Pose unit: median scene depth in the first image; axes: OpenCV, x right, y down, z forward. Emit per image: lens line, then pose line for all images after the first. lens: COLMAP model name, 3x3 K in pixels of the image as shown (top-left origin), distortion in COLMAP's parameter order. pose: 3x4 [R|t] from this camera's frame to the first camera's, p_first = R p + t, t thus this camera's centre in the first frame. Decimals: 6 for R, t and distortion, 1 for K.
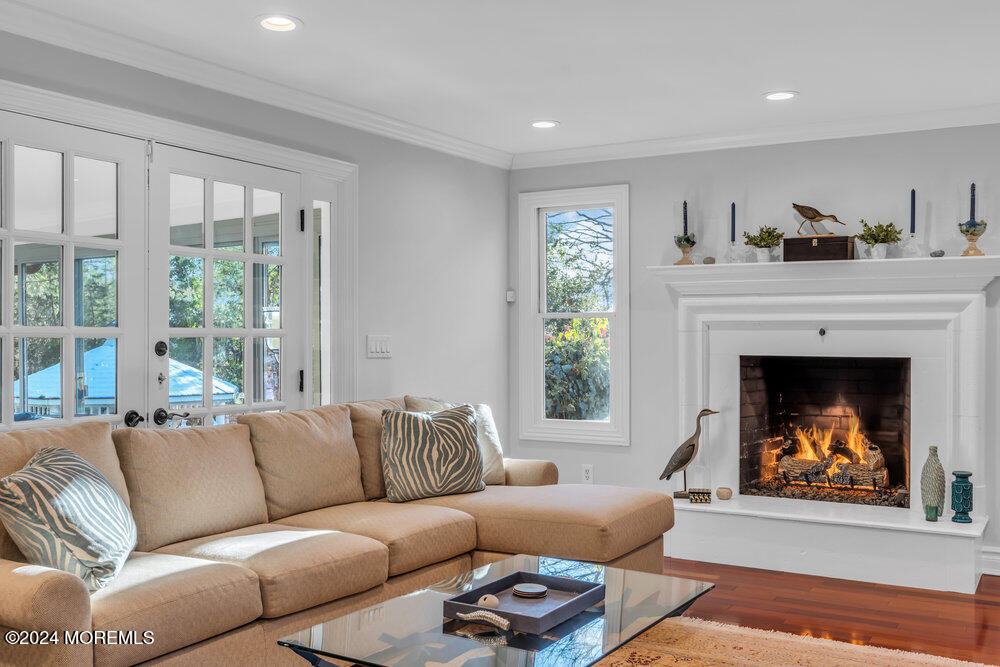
lens RADIAL K [[991.6, 0, 498.9], [0, 991.6, 332.1], [0, 0, 1]] dist [0.013571, 0.000000]
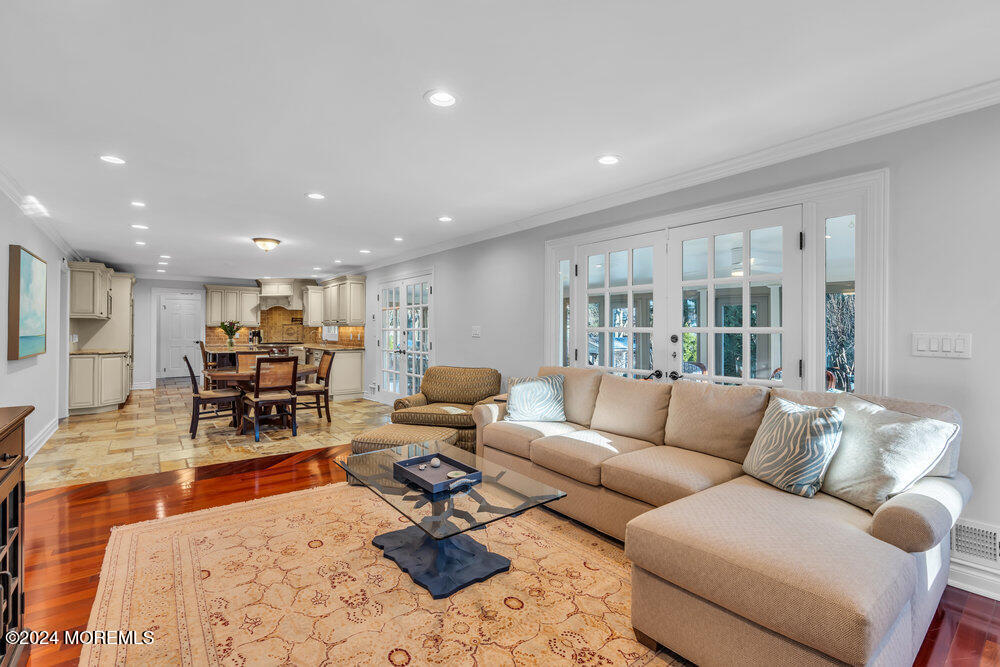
lens RADIAL K [[453.3, 0, 500.8], [0, 453.3, 328.8], [0, 0, 1]] dist [0.003432, 0.003174]
pose [[-0.378154, -0.003063, -0.925738, 0.412131], [0.002062, 0.999989, -0.004150, 0.000429], [0.925741, -0.003478, -0.378143, 0.748238]]
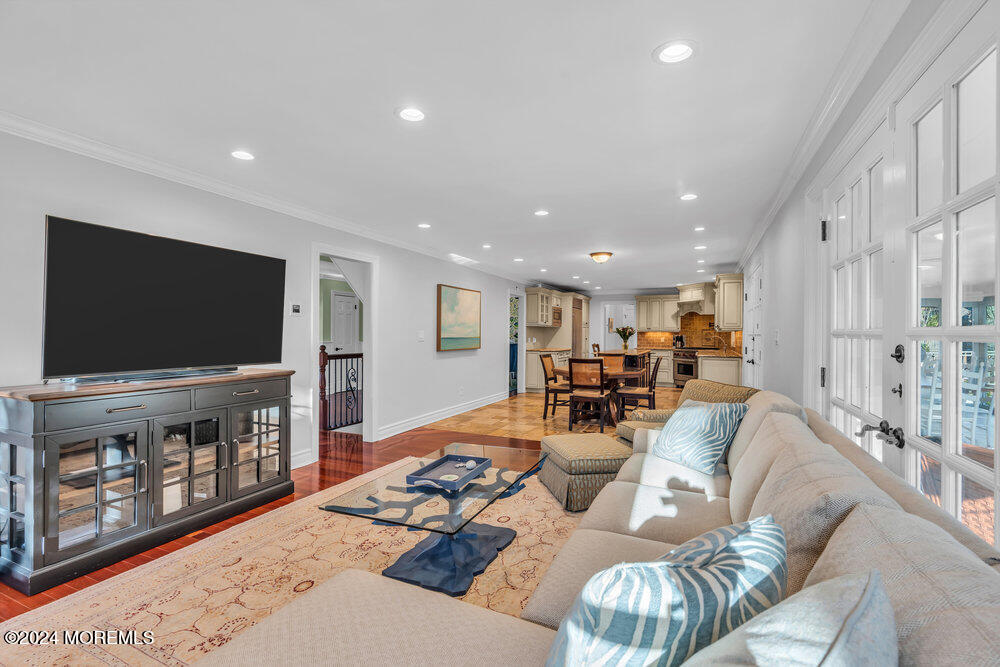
lens RADIAL K [[451.5, 0, 499.6], [0, 451.5, 334.8], [0, 0, 1]] dist [0.000014, 0.000242]
pose [[-0.995442, -0.004952, -0.095241, 0.013852], [-0.004742, 0.999986, -0.002429, 0.002507], [0.095252, -0.001967, -0.995451, 0.980748]]
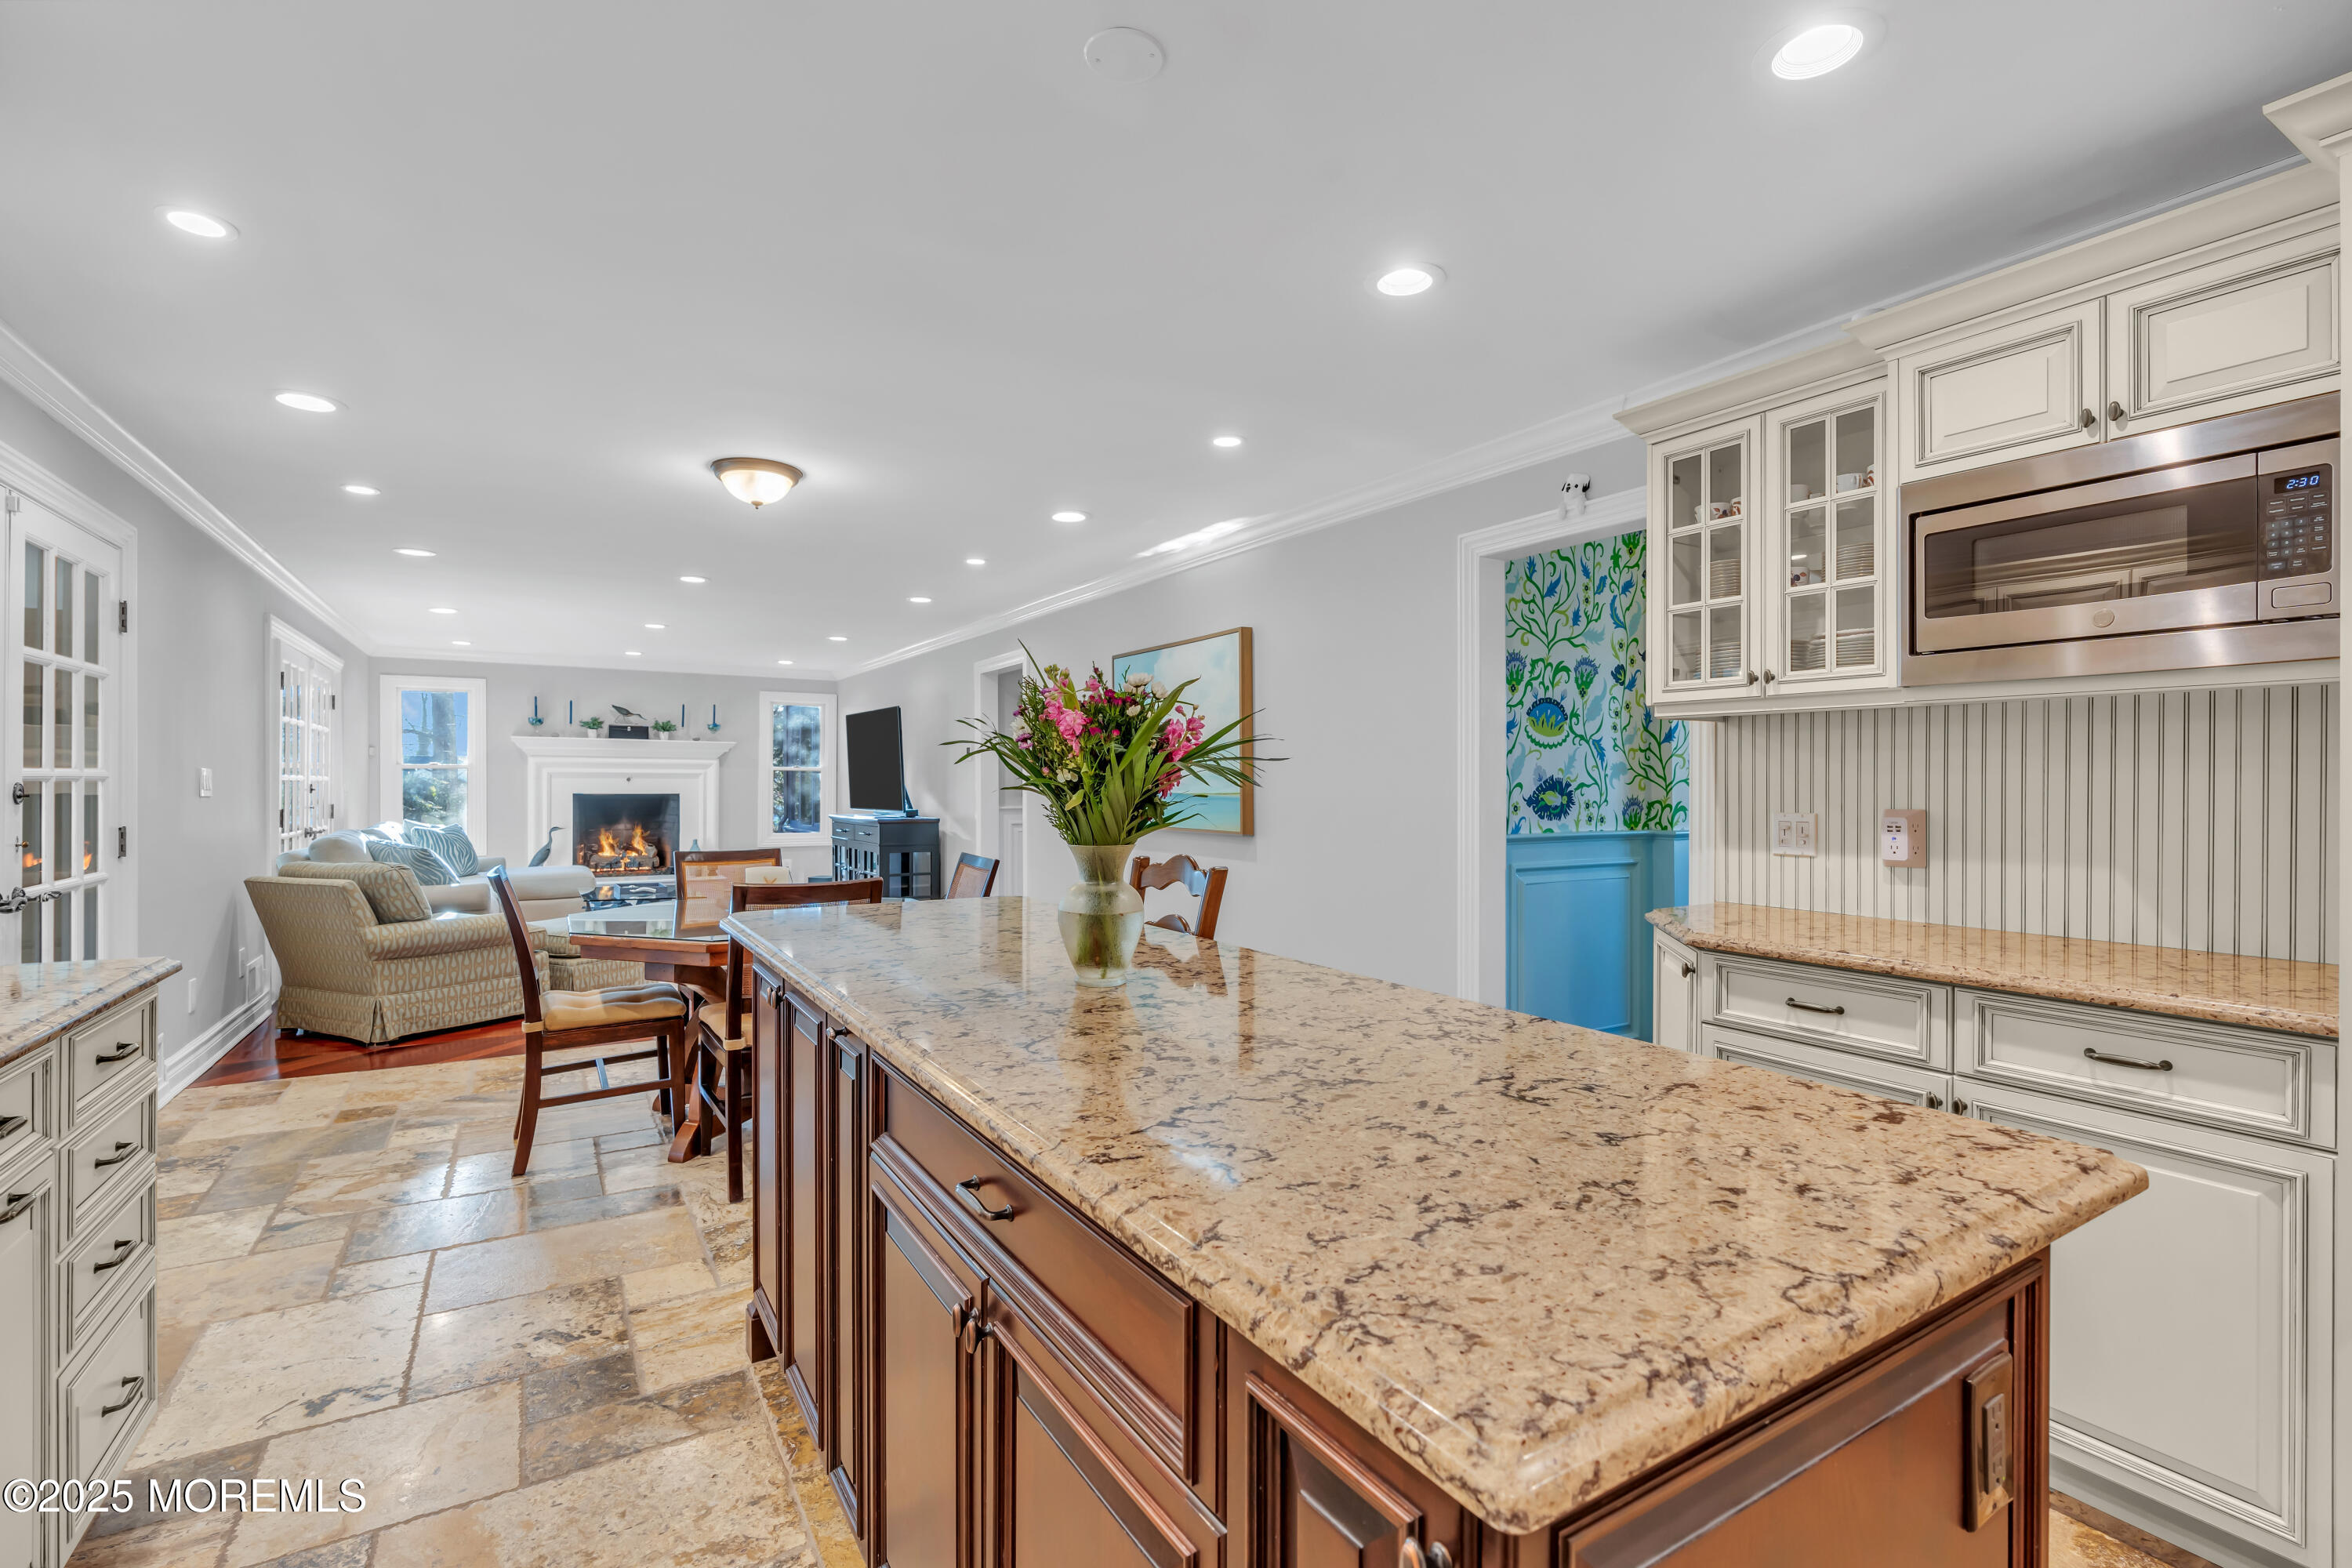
lens RADIAL K [[1066.3, 0, 1172.0], [0, 1066.3, 783.0], [0, 0, 1]] dist [0.003432, 0.003174]
pose [[0.493026, 0.001143, 0.870014, -0.840686], [-0.005894, 0.999981, 0.002027, -0.003429], [-0.869995, -0.006127, 0.493023, -0.762022]]
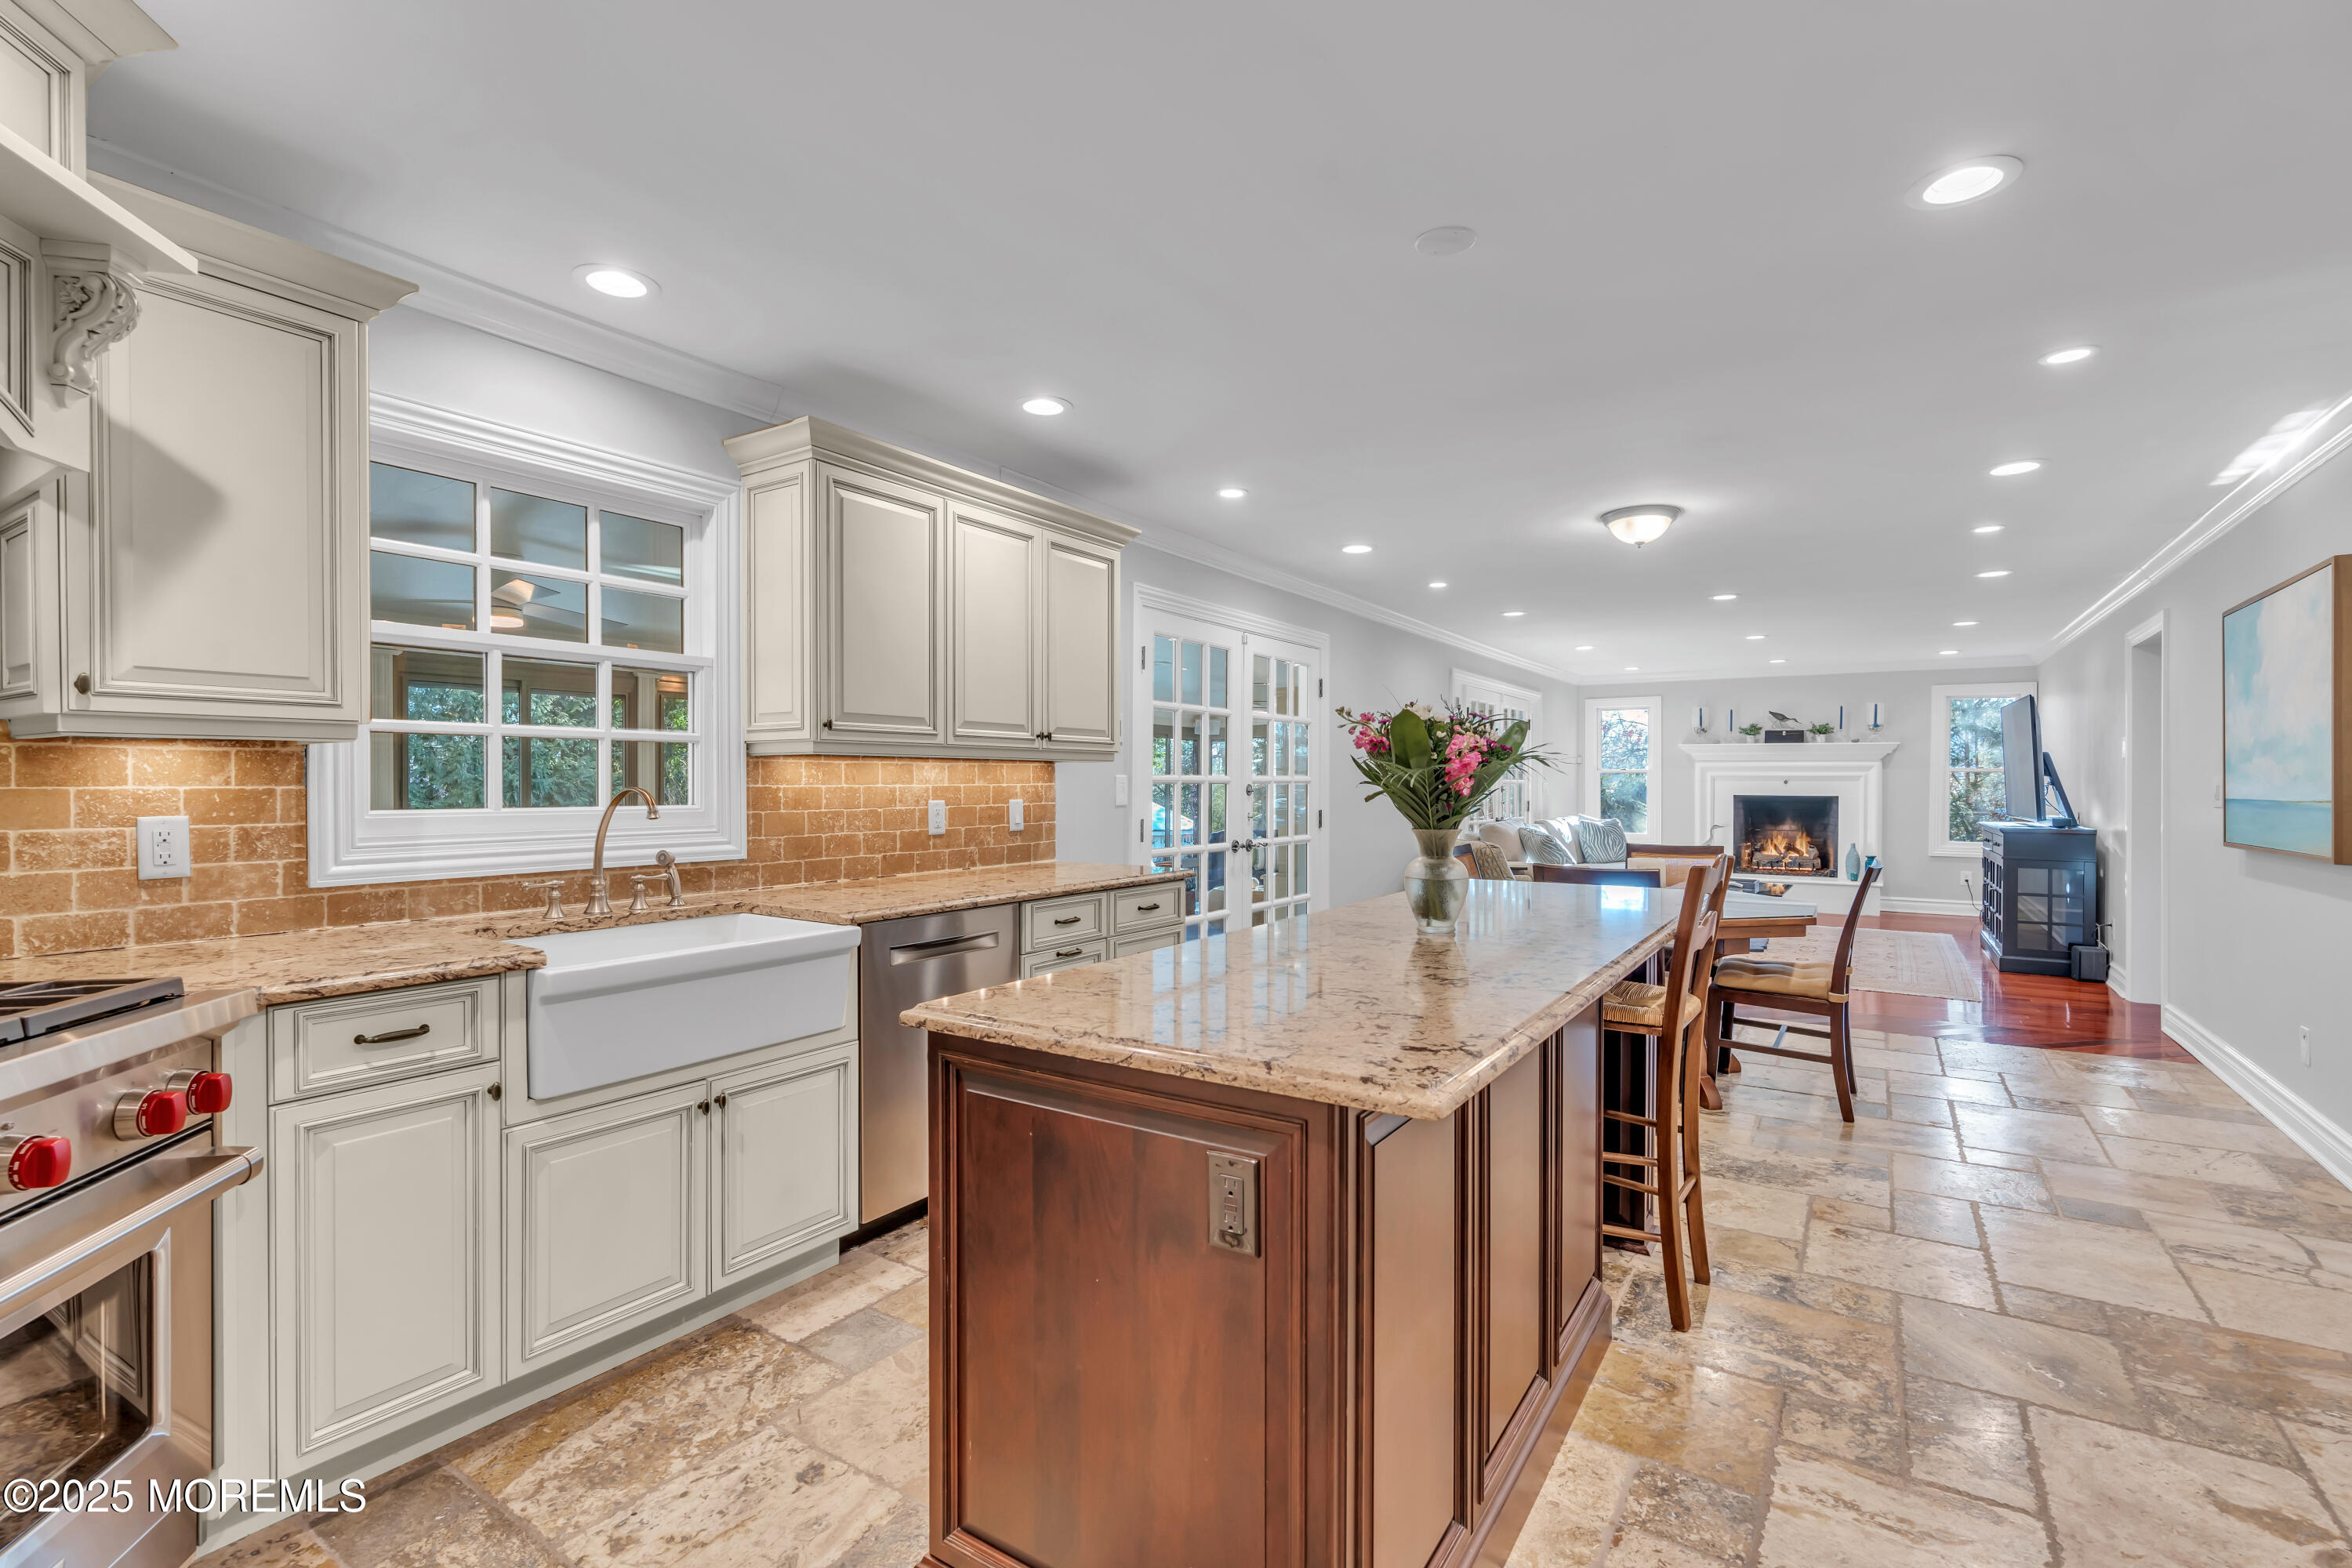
lens RADIAL K [[1066.3, 0, 1193.3], [0, 1066.3, 785.4], [0, 0, 1]] dist [0.003432, 0.003174]
pose [[0.998917, 0.002776, -0.046436, -0.666014], [-0.002456, 0.999973, 0.006939, -0.004877], [0.046454, -0.006817, 0.998897, -1.000146]]
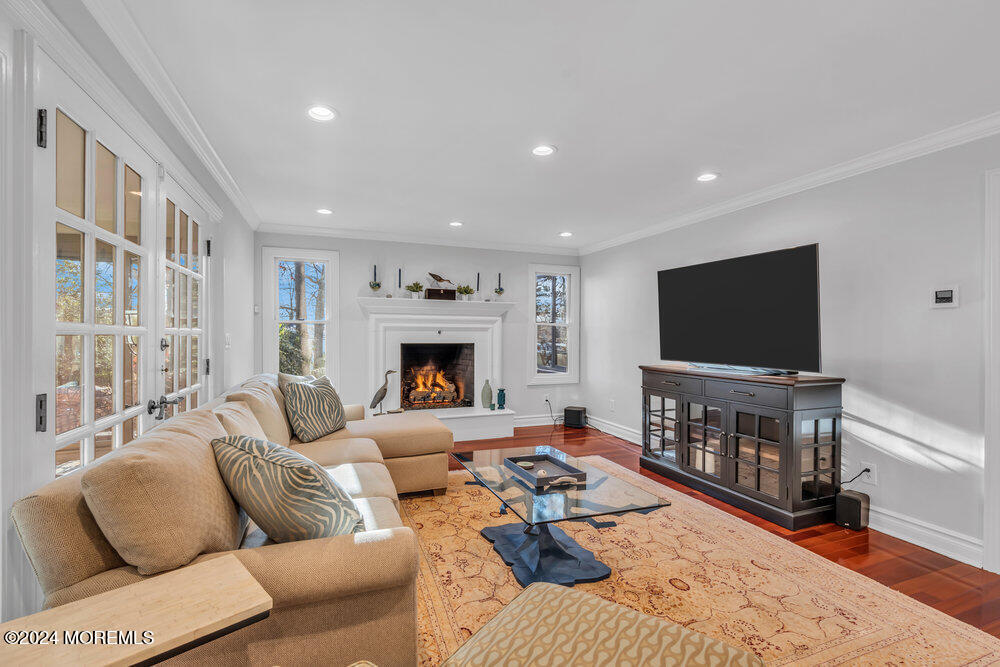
lens RADIAL K [[453.3, 0, 506.7], [0, 453.3, 331.9], [0, 0, 1]] dist [0.003432, 0.003174]
pose [[0.621154, 0.004968, 0.783673, -0.372614], [-0.006920, 0.999976, -0.000854, -0.000773], [-0.783658, -0.004893, 0.621173, 0.256846]]
